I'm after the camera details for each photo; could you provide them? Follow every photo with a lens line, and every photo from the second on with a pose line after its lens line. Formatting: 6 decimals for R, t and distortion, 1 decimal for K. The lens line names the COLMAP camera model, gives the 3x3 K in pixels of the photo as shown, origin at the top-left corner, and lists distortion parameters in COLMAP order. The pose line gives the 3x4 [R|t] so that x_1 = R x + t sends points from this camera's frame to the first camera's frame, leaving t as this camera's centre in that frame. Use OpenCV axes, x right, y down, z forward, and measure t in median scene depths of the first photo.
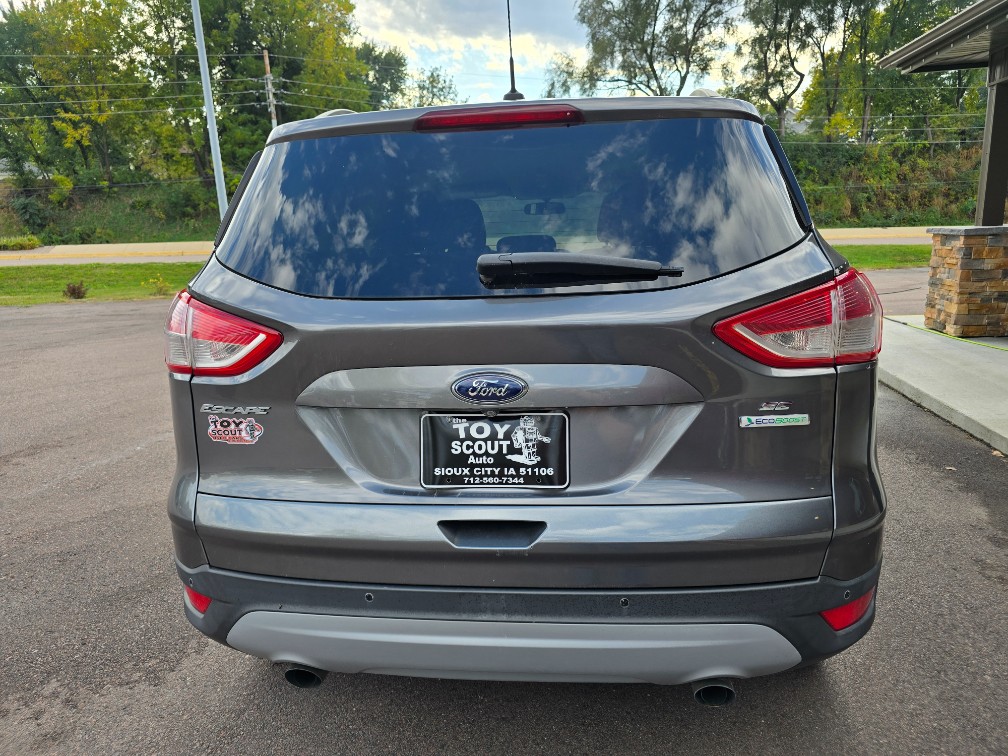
lens RADIAL K [[674.0, 0, 508.0], [0, 674.0, 377.7], [0, 0, 1]] dist [0.044735, -0.042193]
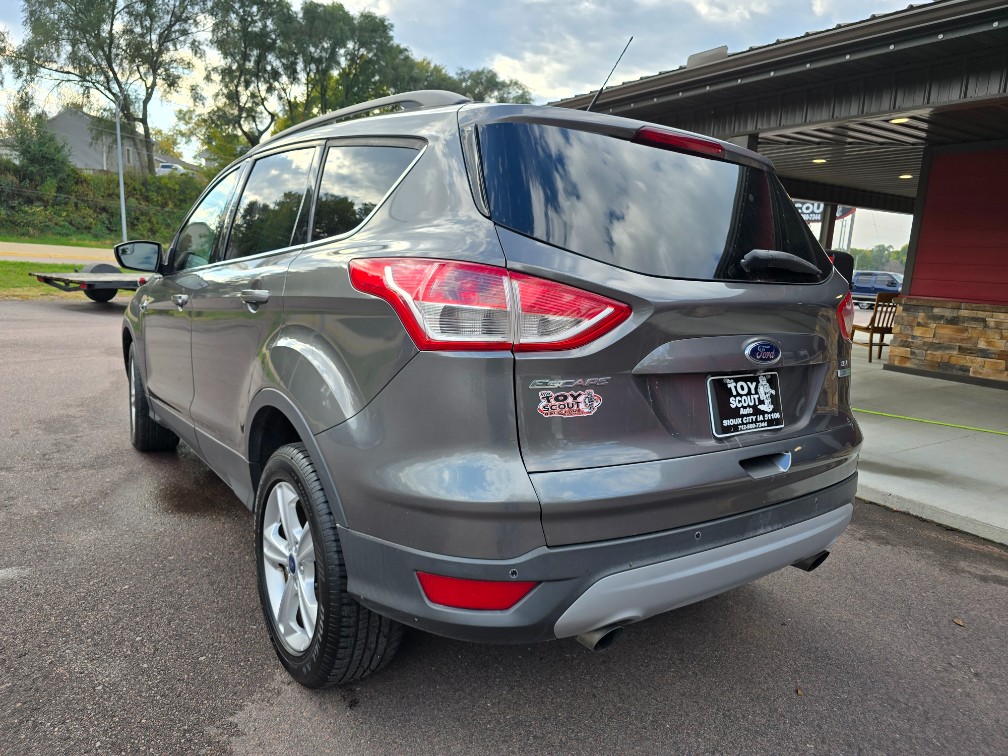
lens RADIAL K [[674.0, 0, 508.0], [0, 674.0, 377.7], [0, 0, 1]] dist [0.044735, -0.042193]
pose [[0.747183, -0.031703, 0.663862, -1.227069], [0.060018, 0.997999, -0.019891, 0.057660], [-0.661903, 0.054706, 0.747591, 0.335345]]
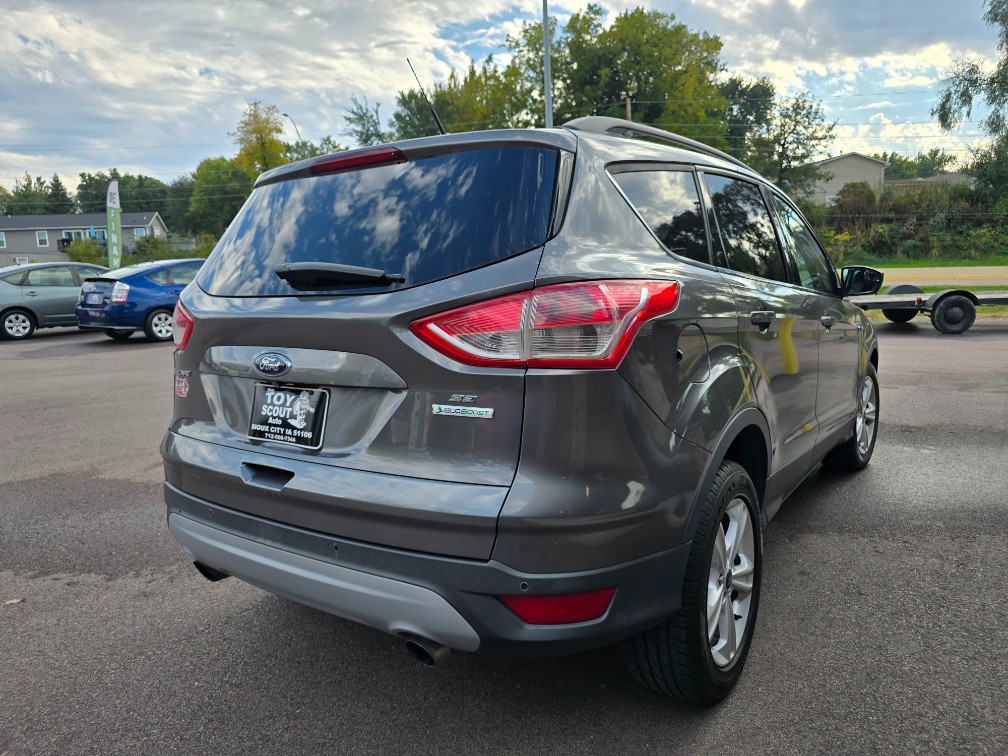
lens RADIAL K [[674.0, 0, 508.0], [0, 674.0, 377.7], [0, 0, 1]] dist [0.044735, -0.042193]
pose [[0.880605, 0.074760, -0.467917, 0.964499], [-0.097668, 0.994909, -0.024849, 0.027043], [0.463677, 0.067583, 0.883423, 0.044131]]
